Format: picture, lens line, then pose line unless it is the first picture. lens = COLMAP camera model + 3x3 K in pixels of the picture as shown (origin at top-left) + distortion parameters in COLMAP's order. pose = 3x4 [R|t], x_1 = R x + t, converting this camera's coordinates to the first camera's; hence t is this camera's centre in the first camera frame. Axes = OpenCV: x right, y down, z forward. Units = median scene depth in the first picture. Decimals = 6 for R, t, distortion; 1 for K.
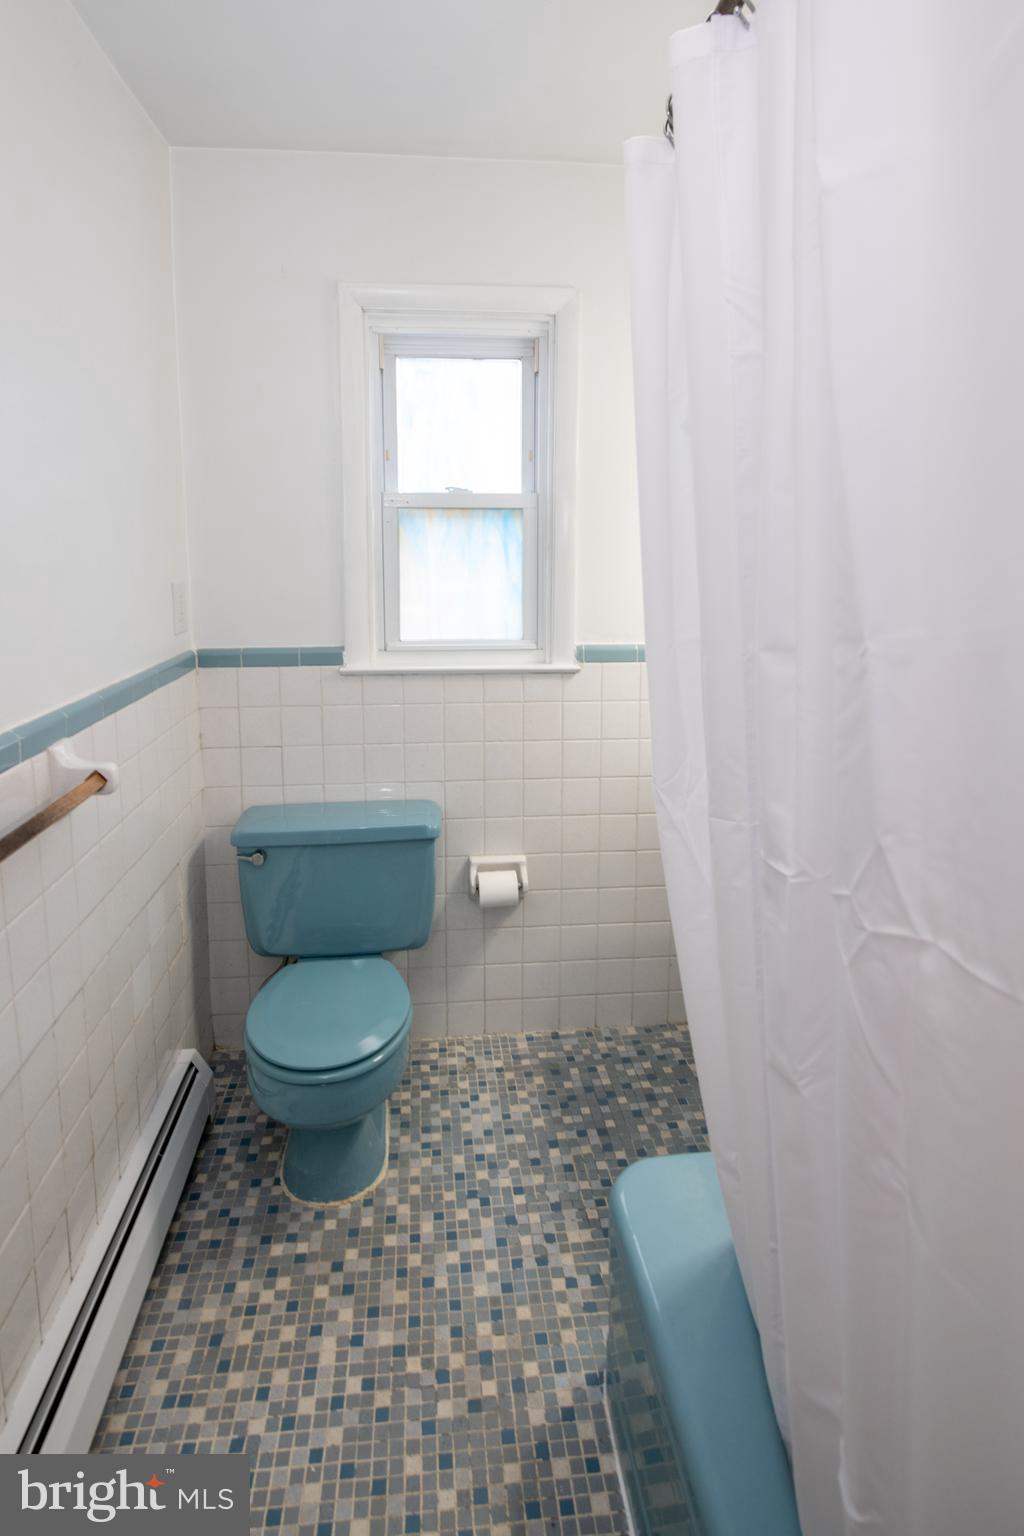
lens RADIAL K [[662.1, 0, 512.0], [0, 662.1, 768.0], [0, 0, 1]] dist [-0.015504, -0.001541]
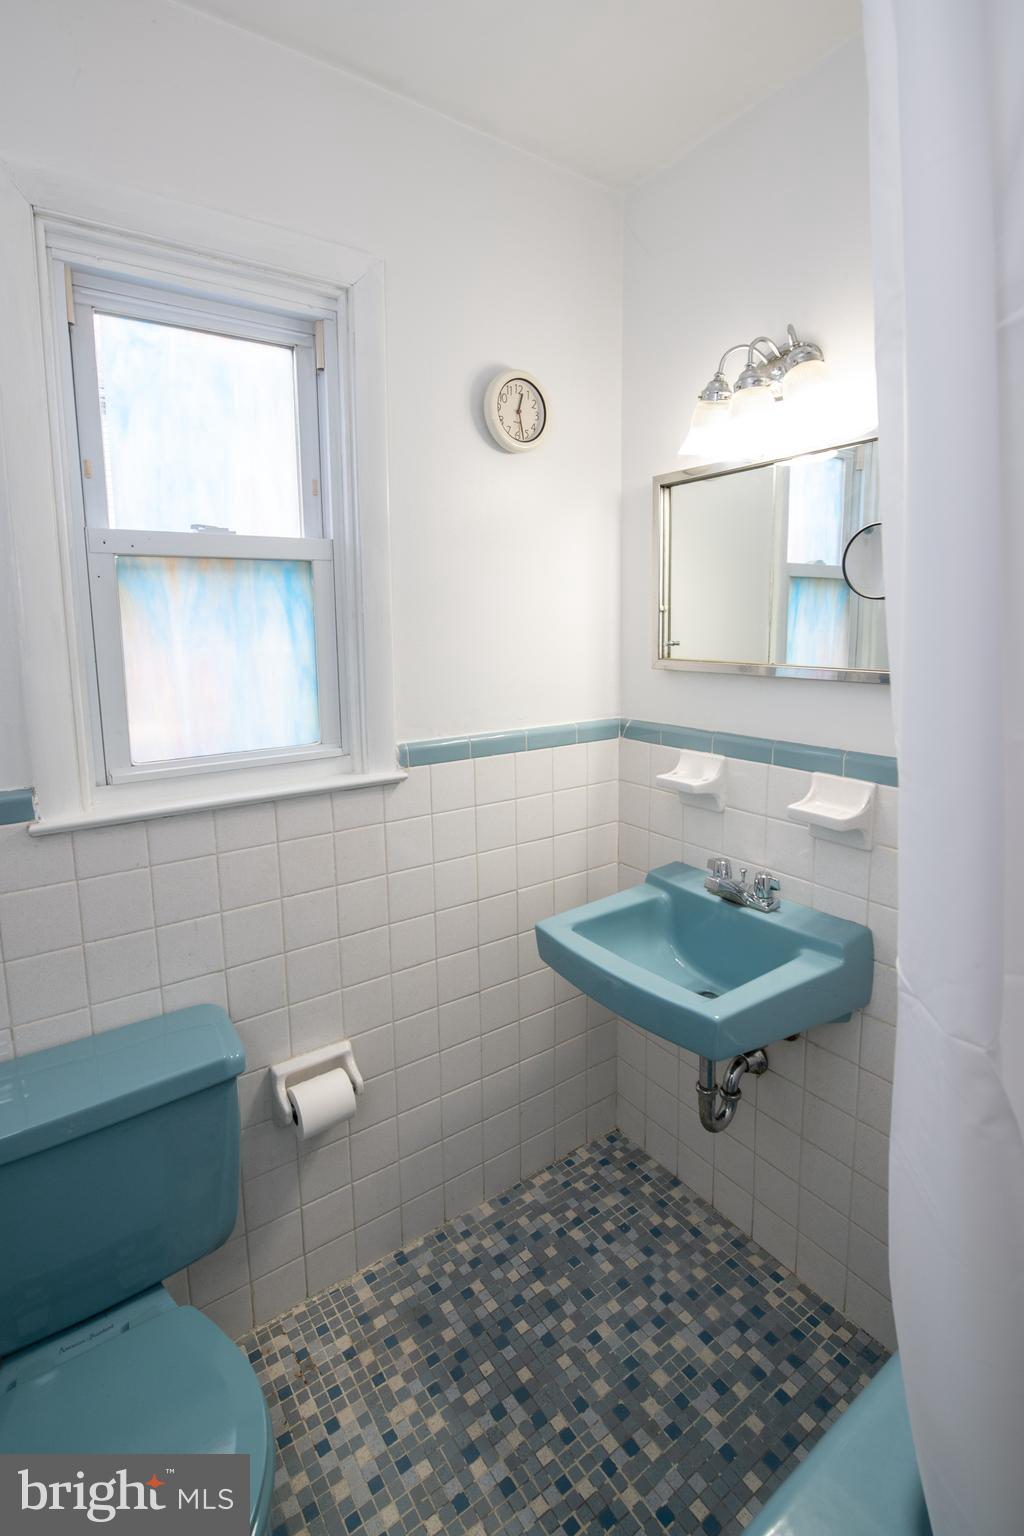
lens RADIAL K [[698.6, 0, 511.1], [0, 698.6, 789.7], [0, 0, 1]] dist [-0.022020, -0.000045]
pose [[0.896514, -0.119020, 0.426728, -0.121420], [0.151775, 0.987460, -0.043450, -0.082020], [-0.416205, 0.103720, 0.903336, 0.250693]]
